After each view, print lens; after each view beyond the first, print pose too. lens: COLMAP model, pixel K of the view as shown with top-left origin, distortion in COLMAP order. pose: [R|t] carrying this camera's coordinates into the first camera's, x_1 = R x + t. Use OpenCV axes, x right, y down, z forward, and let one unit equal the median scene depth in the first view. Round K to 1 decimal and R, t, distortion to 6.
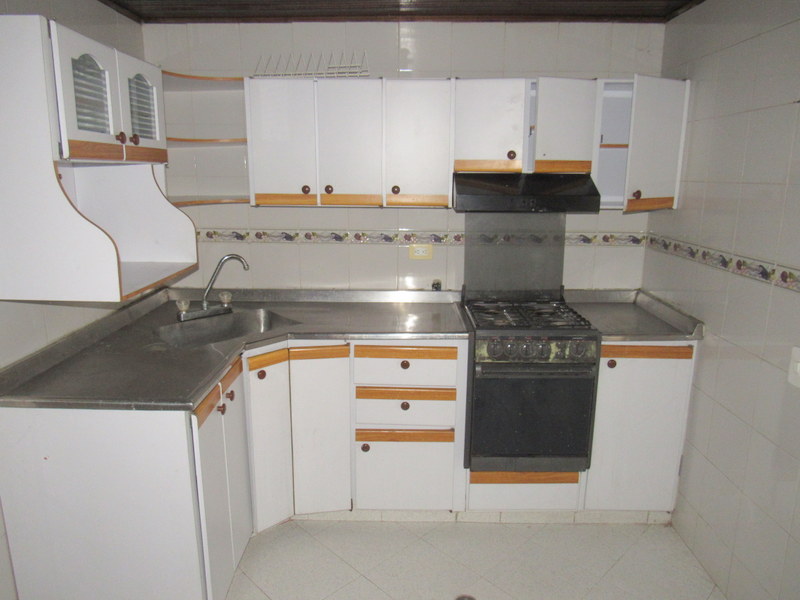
lens RADIAL K [[555.8, 0, 400.0], [0, 555.8, 300.0], [0, 0, 1]] dist [-0.058635, 0.001491]
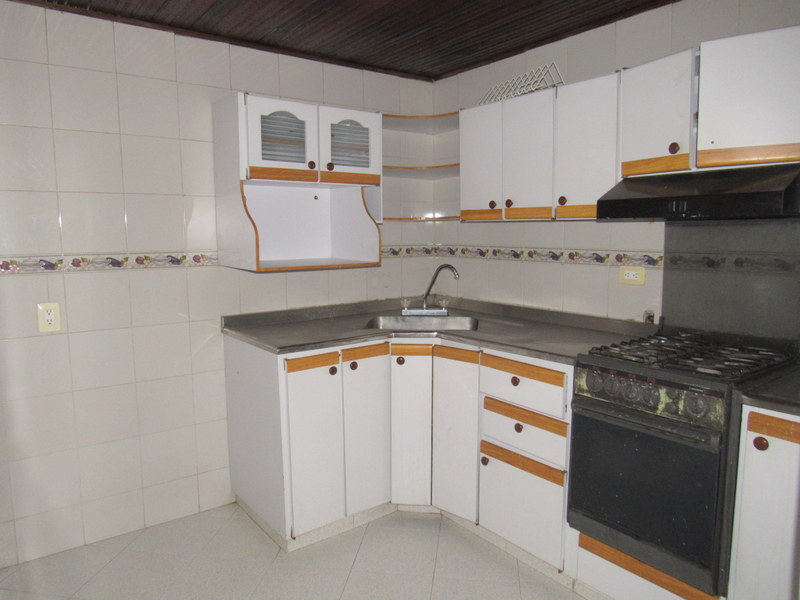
lens RADIAL K [[555.8, 0, 400.0], [0, 555.8, 300.0], [0, 0, 1]] dist [-0.058635, 0.001491]
pose [[0.609859, 0.086153, -0.787813, 0.612332], [-0.163106, 0.986437, -0.018389, 0.030323], [0.775544, 0.139711, 0.615640, 0.255385]]
